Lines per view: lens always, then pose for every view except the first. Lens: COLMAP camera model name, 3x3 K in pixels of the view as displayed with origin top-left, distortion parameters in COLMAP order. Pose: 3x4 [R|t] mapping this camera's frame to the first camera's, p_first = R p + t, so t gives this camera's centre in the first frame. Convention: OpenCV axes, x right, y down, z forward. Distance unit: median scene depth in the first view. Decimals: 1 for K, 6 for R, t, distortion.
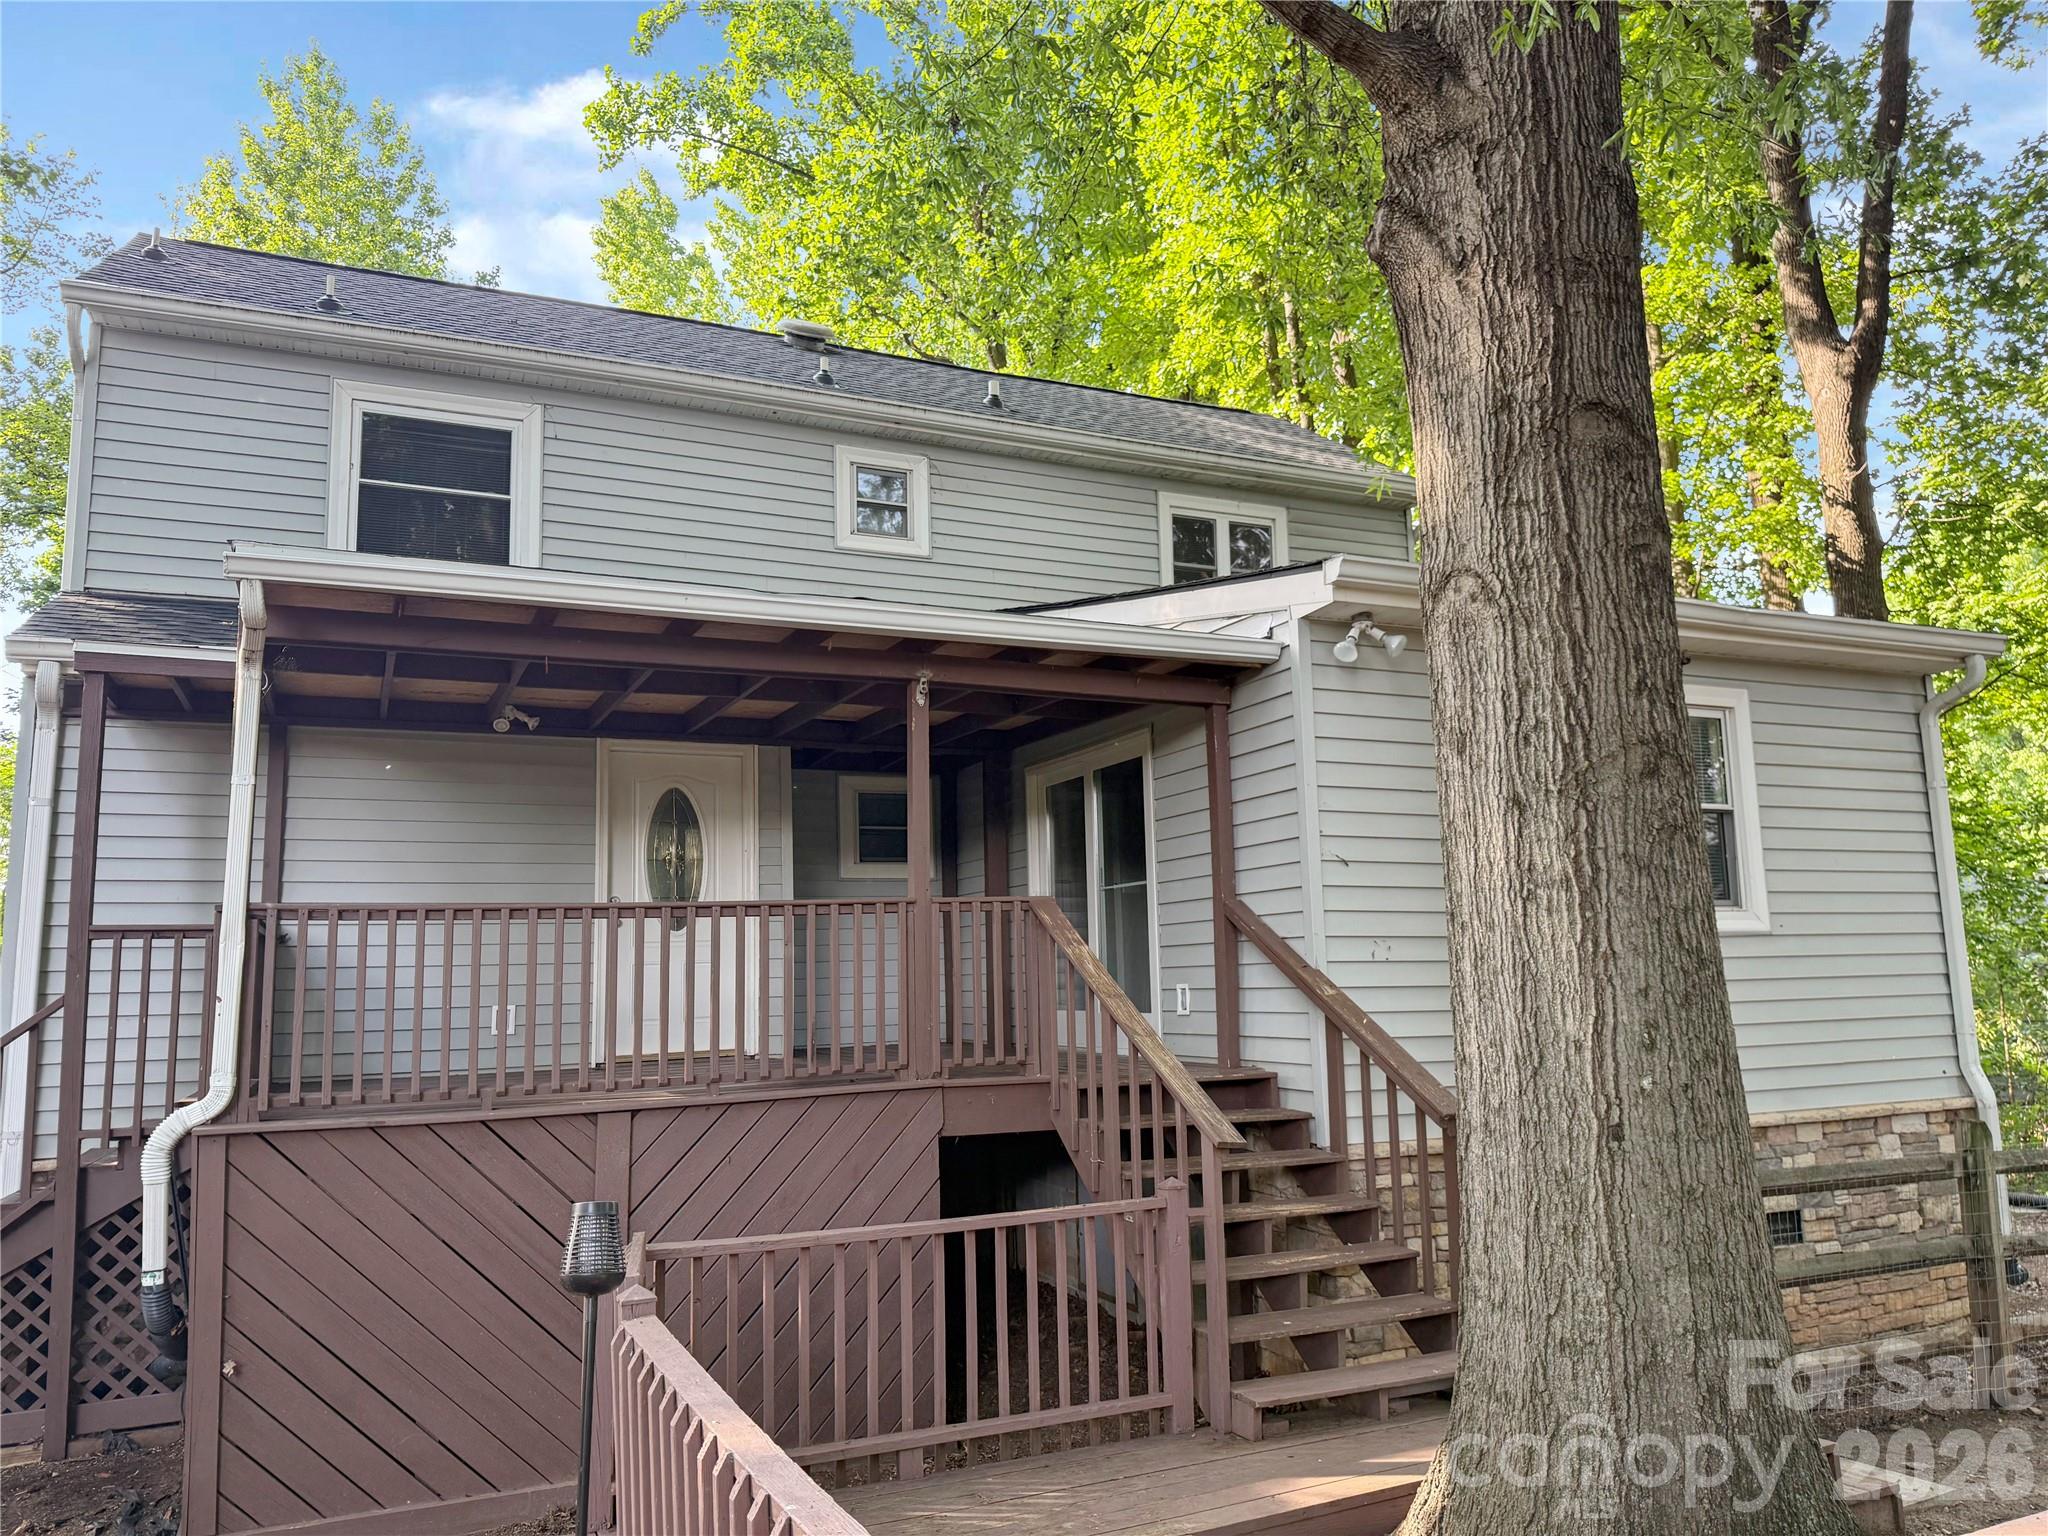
lens RADIAL K [[1466.3, 0, 1027.0], [0, 1466.3, 814.7], [0, 0, 1]] dist [0.132090, -0.229584]
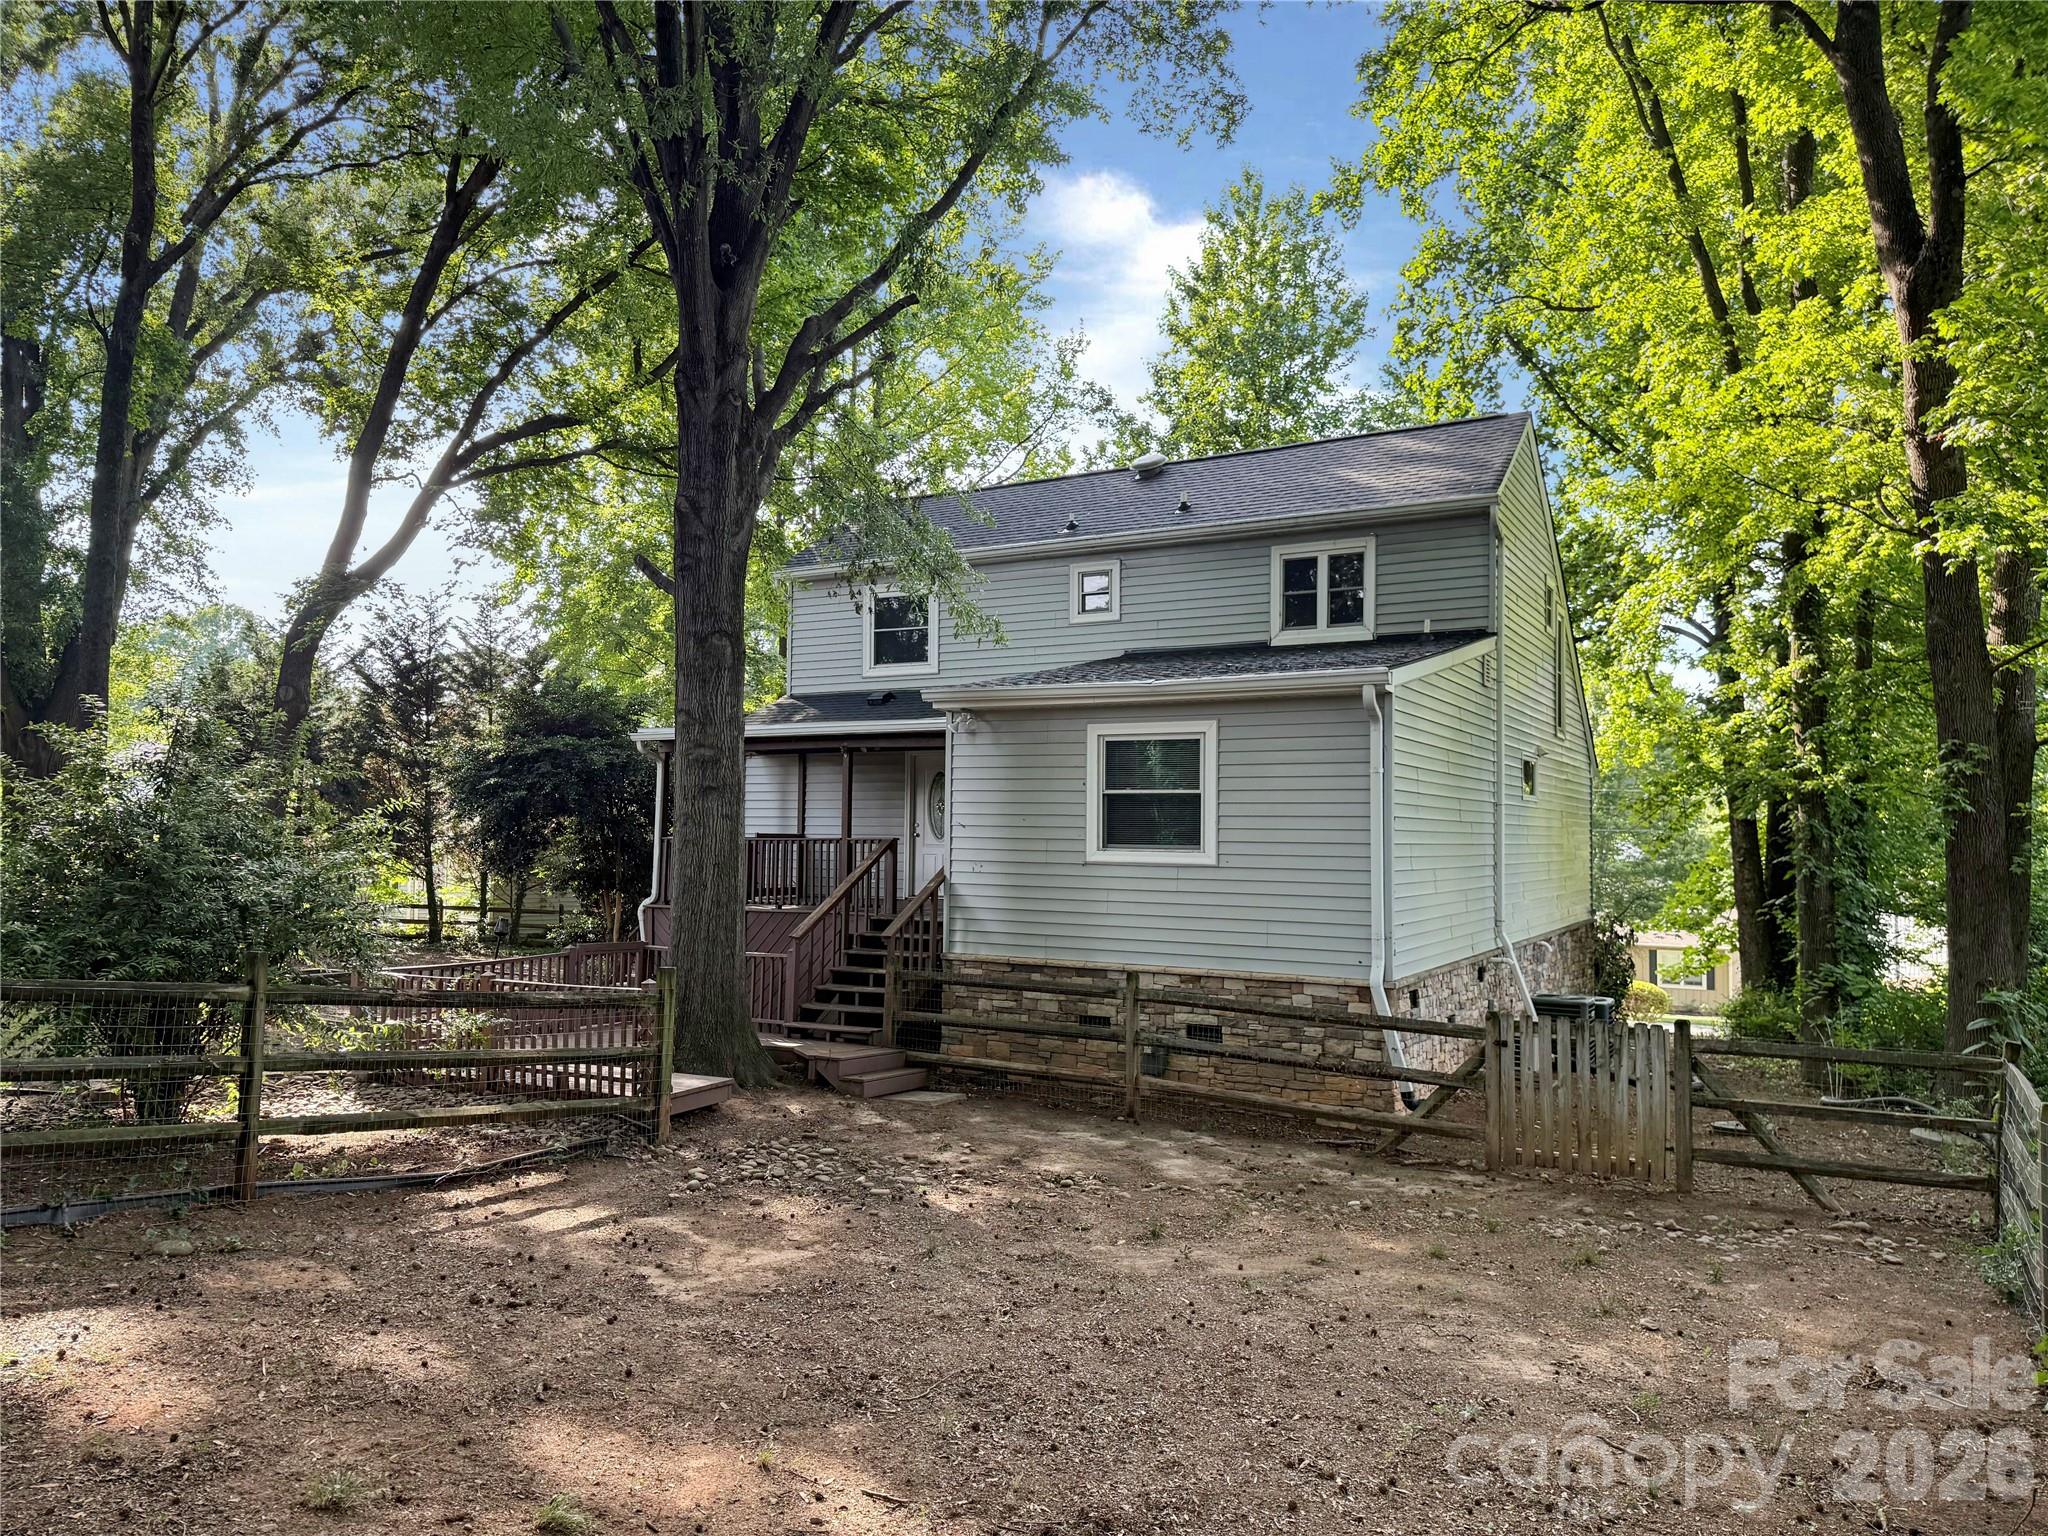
lens RADIAL K [[1466.3, 0, 1027.0], [0, 1466.3, 814.7], [0, 0, 1]] dist [0.132090, -0.229584]
pose [[0.591373, 0.019702, -0.806157, 1.452650], [0.069498, 0.994737, 0.075293, -0.100653], [0.803398, -0.100553, 0.586891, -0.125875]]
